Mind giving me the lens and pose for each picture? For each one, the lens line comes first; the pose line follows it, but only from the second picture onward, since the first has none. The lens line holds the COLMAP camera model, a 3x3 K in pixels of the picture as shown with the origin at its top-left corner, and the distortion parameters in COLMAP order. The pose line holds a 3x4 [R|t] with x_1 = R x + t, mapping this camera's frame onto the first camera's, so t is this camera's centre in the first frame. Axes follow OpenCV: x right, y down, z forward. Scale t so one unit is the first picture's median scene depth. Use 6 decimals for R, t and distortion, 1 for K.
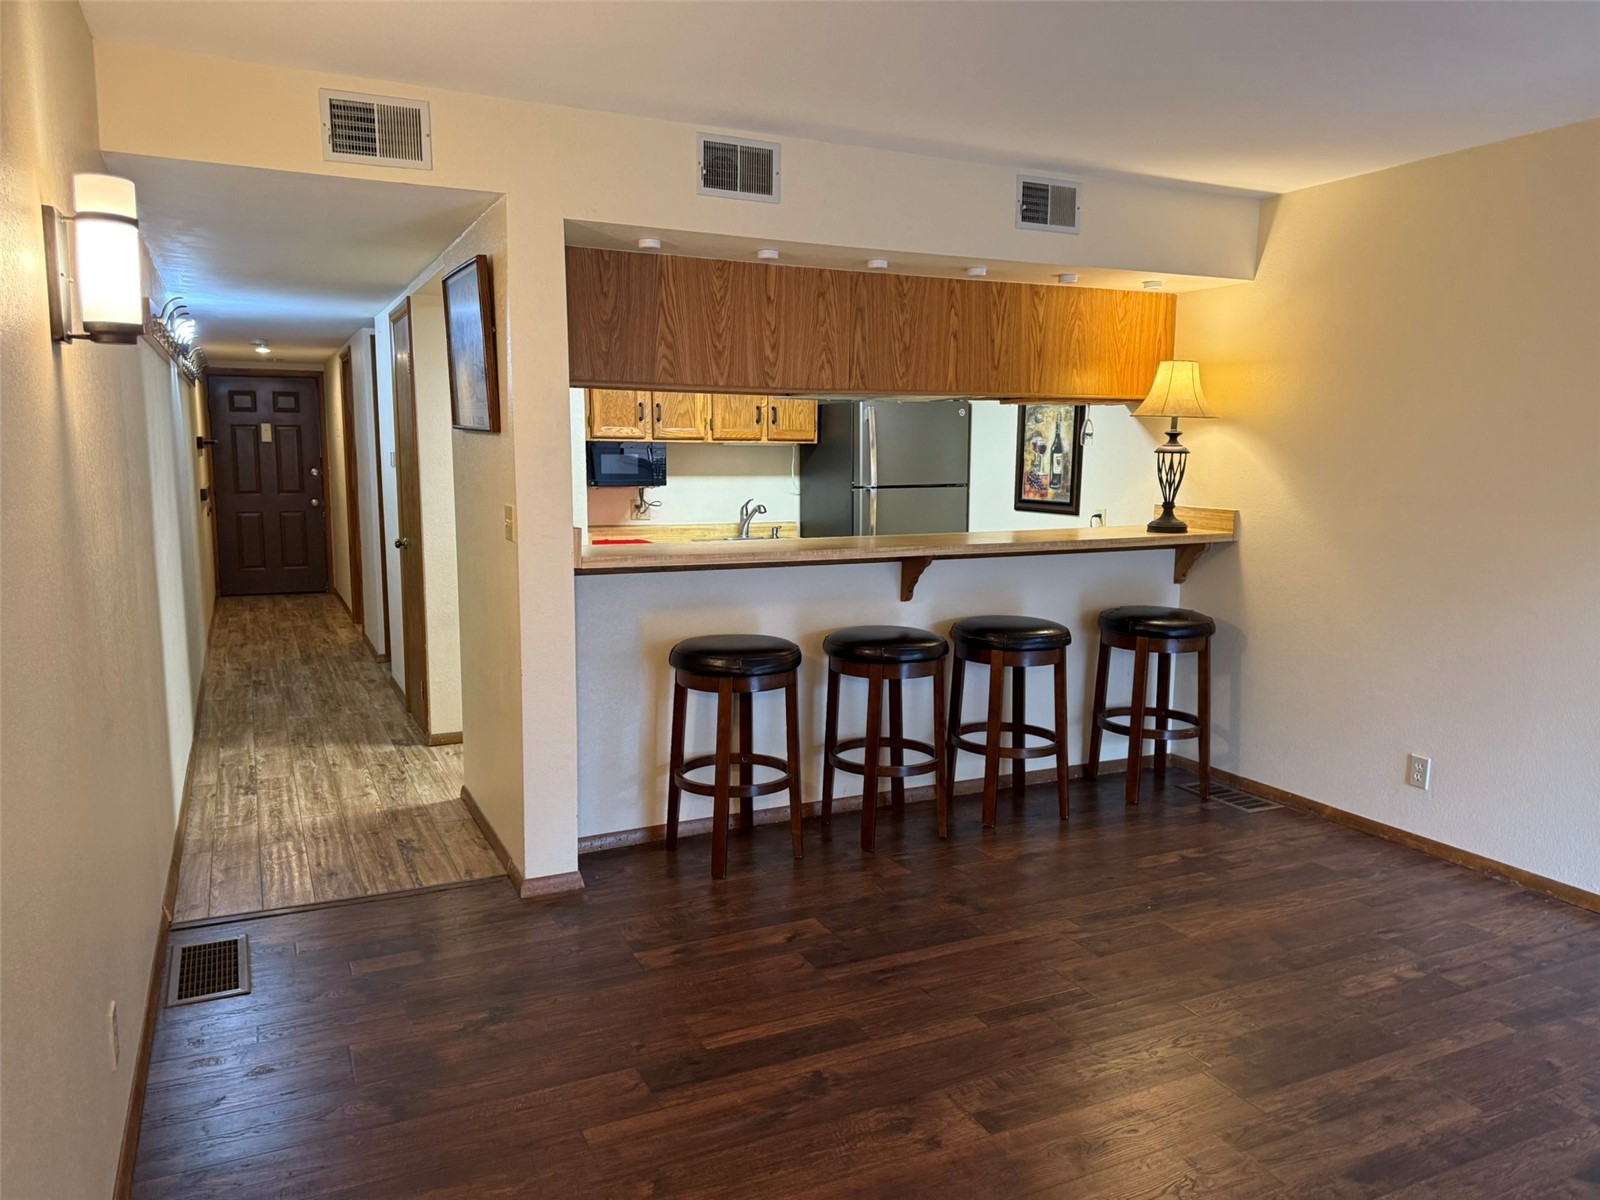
lens RADIAL K [[1138.8, 0, 808.7], [0, 1138.8, 611.5], [0, 0, 1]] dist [0.034964, -0.042262]
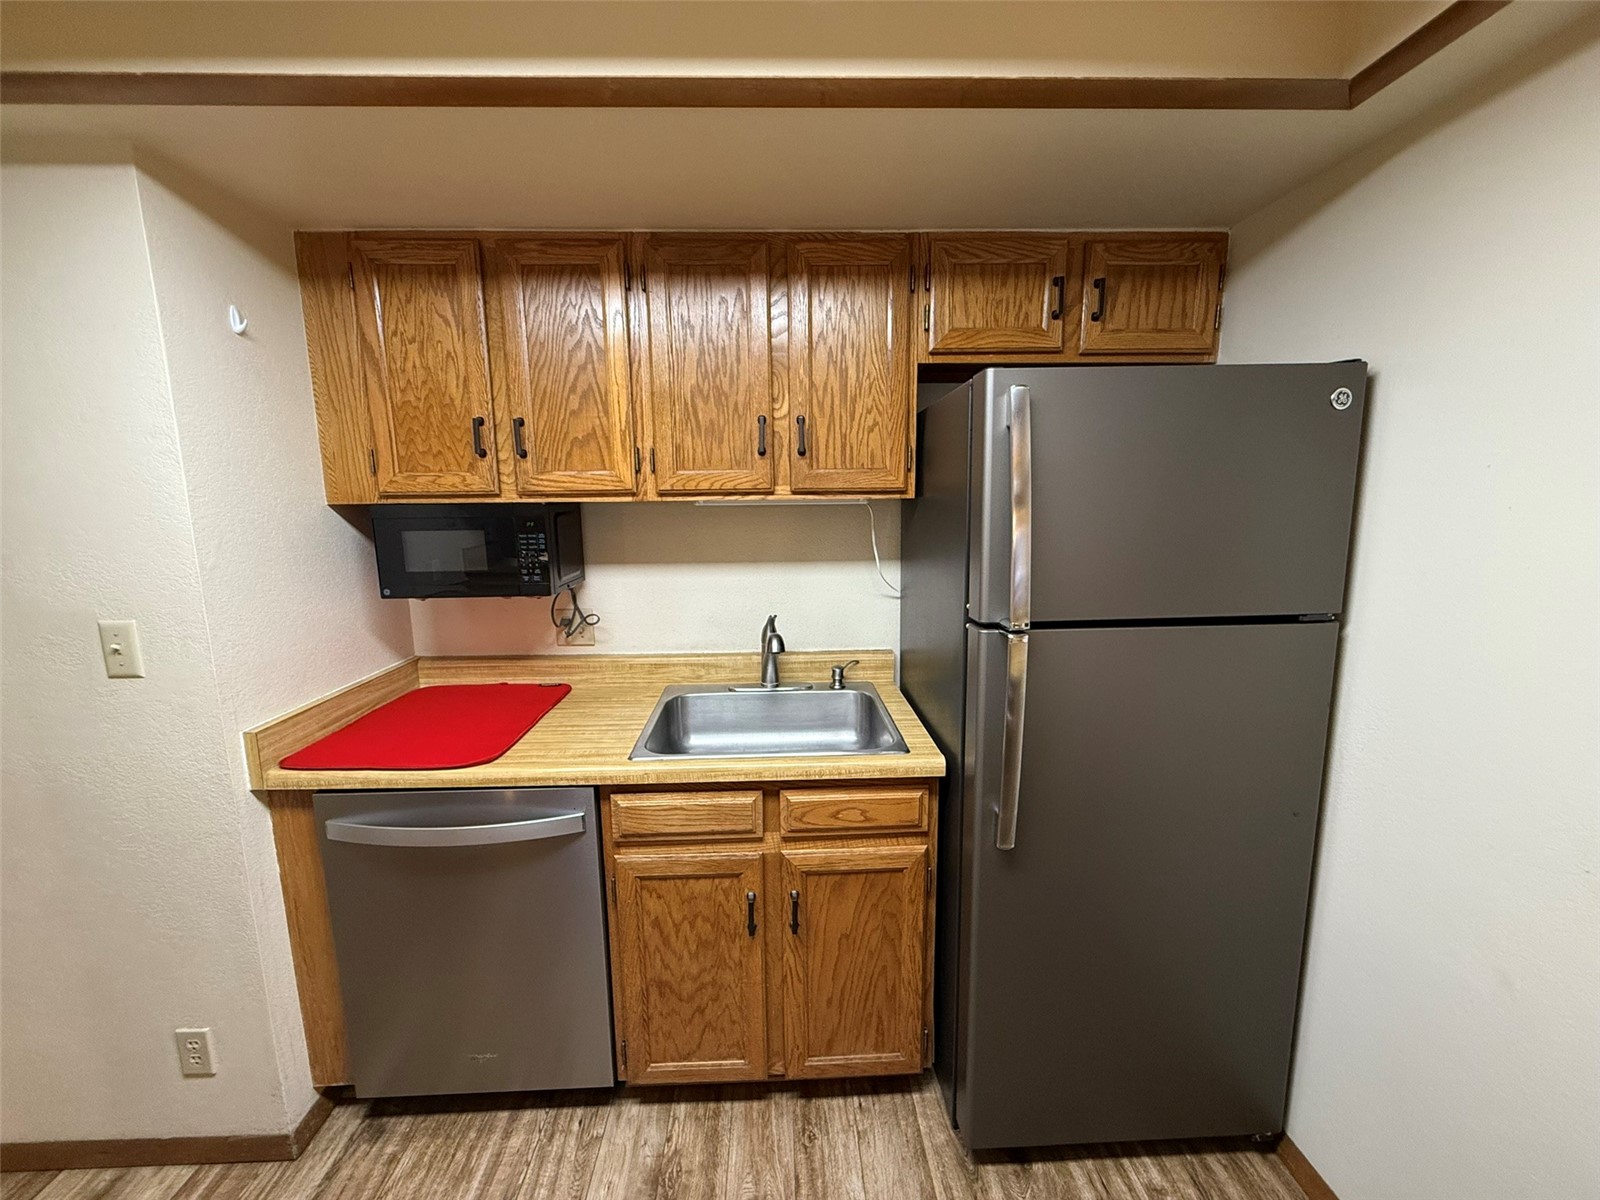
lens RADIAL K [[636.8, 0, 802.1], [0, 636.8, 598.9], [0, 0, 1]] dist [-0.003529, 0.001499]
pose [[0.910328, 0.054251, -0.410317, 0.102668], [-0.042817, 0.998397, 0.037011, -0.167862], [0.411668, -0.016124, 0.911191, 1.094826]]
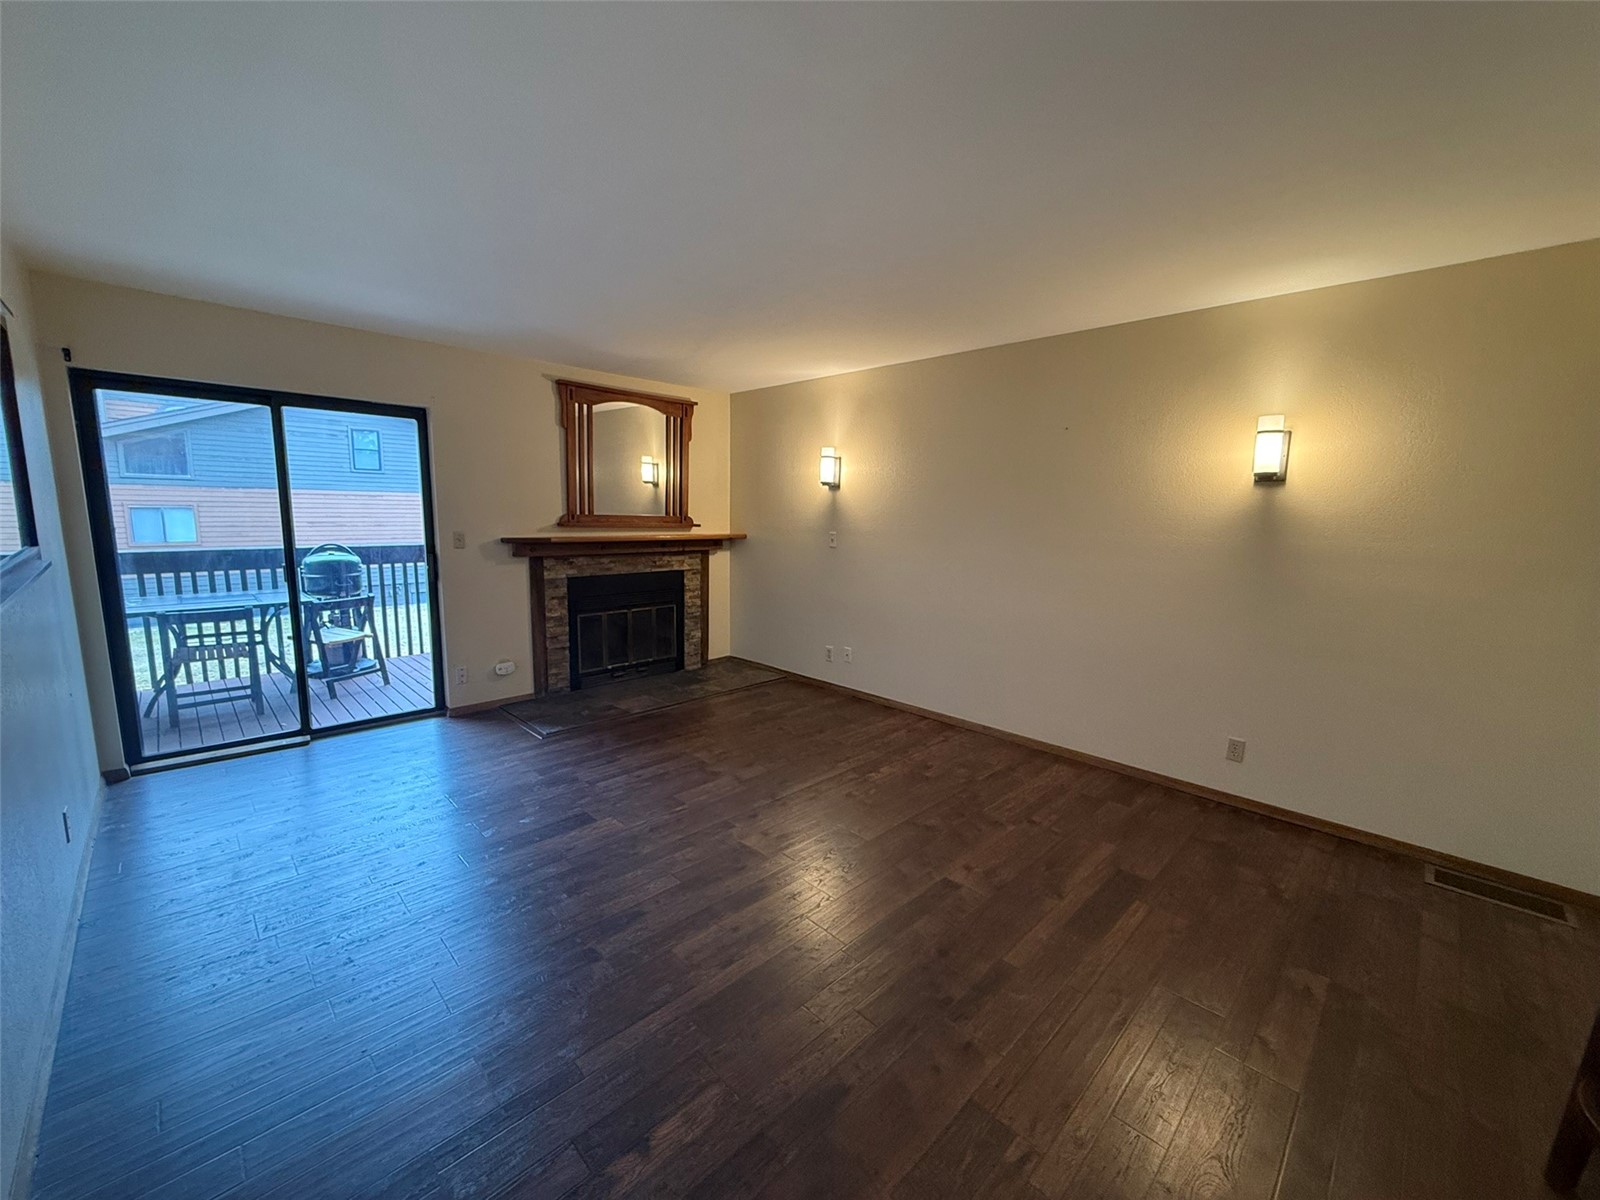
lens RADIAL K [[636.8, 0, 806.6], [0, 636.8, 601.5], [0, 0, 1]] dist [-0.003529, 0.001499]
pose [[-0.944220, 0.020373, -0.328683, 0.365897], [-0.074409, 0.959073, 0.273207, -0.129338], [0.320798, 0.282424, -0.904060, 0.898316]]
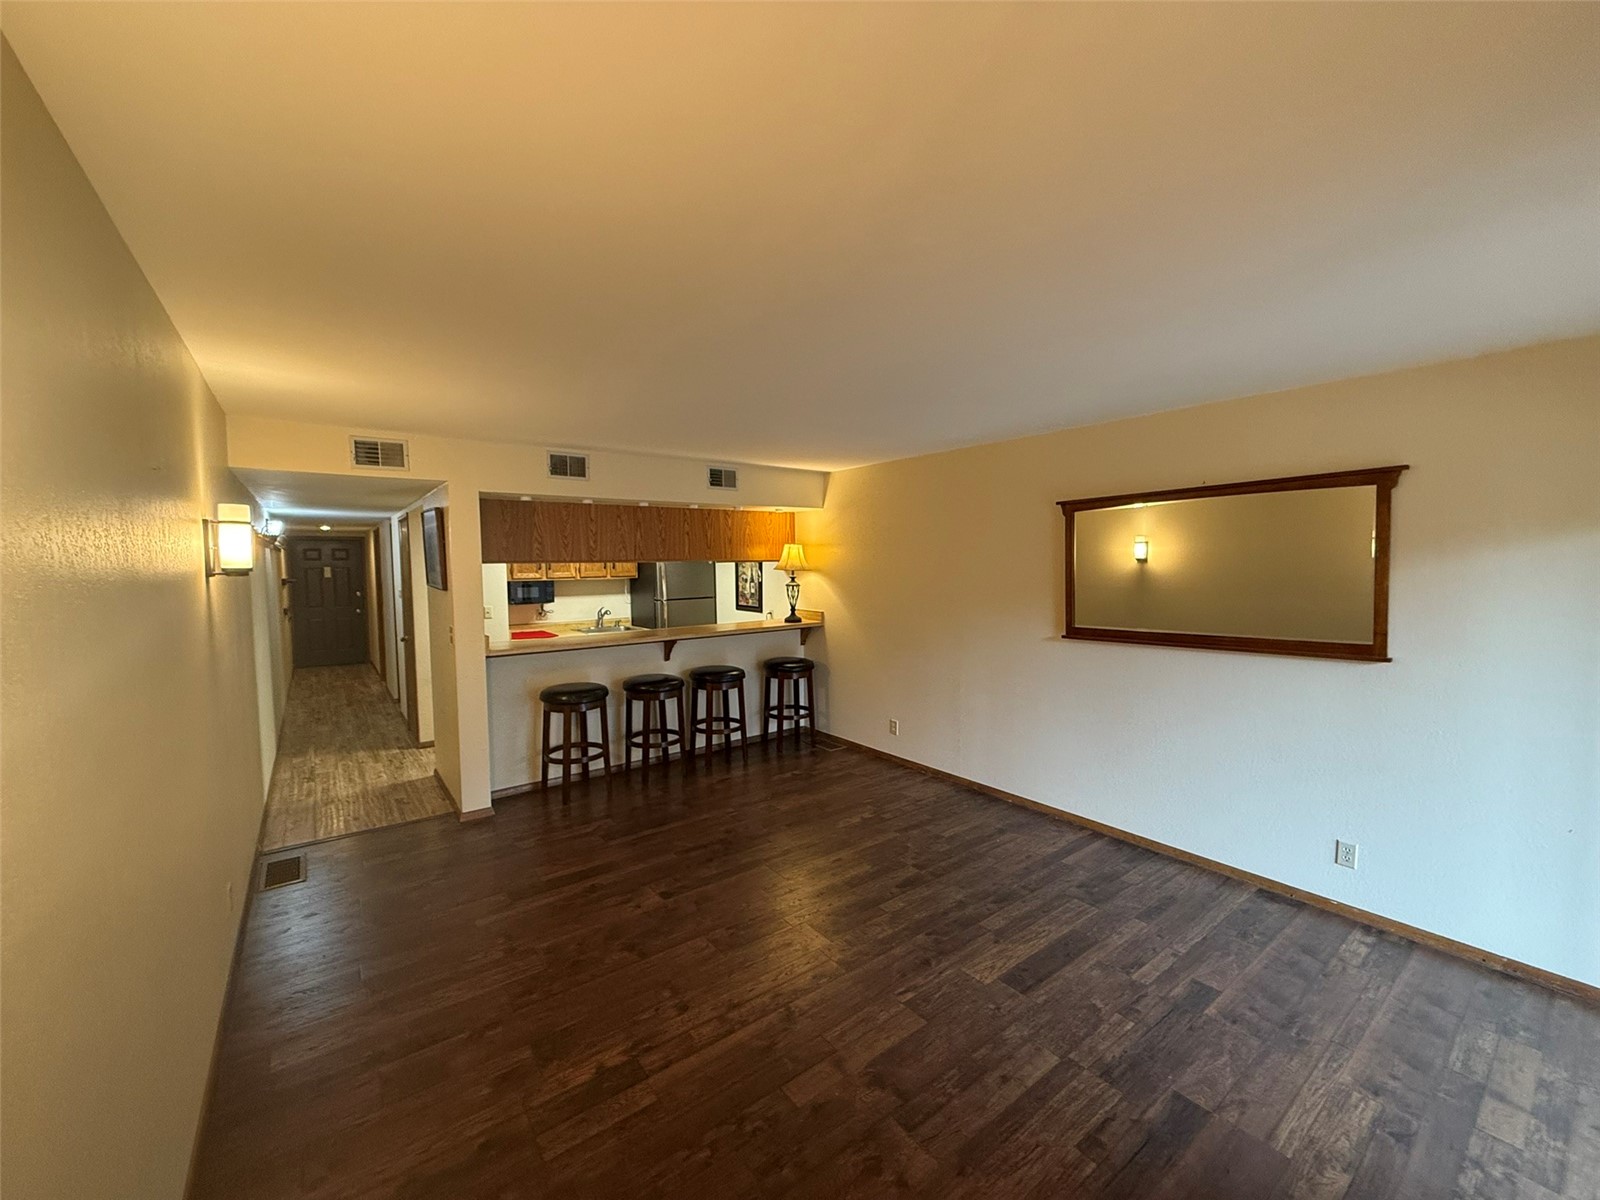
lens RADIAL K [[636.8, 0, 804.1], [0, 636.8, 601.3], [0, 0, 1]] dist [-0.003529, 0.001499]
pose [[0.979946, -0.029841, 0.197015, 0.103144], [0.045121, 0.996272, -0.073529, -0.020318], [-0.194086, 0.080944, 0.977639, -0.187925]]
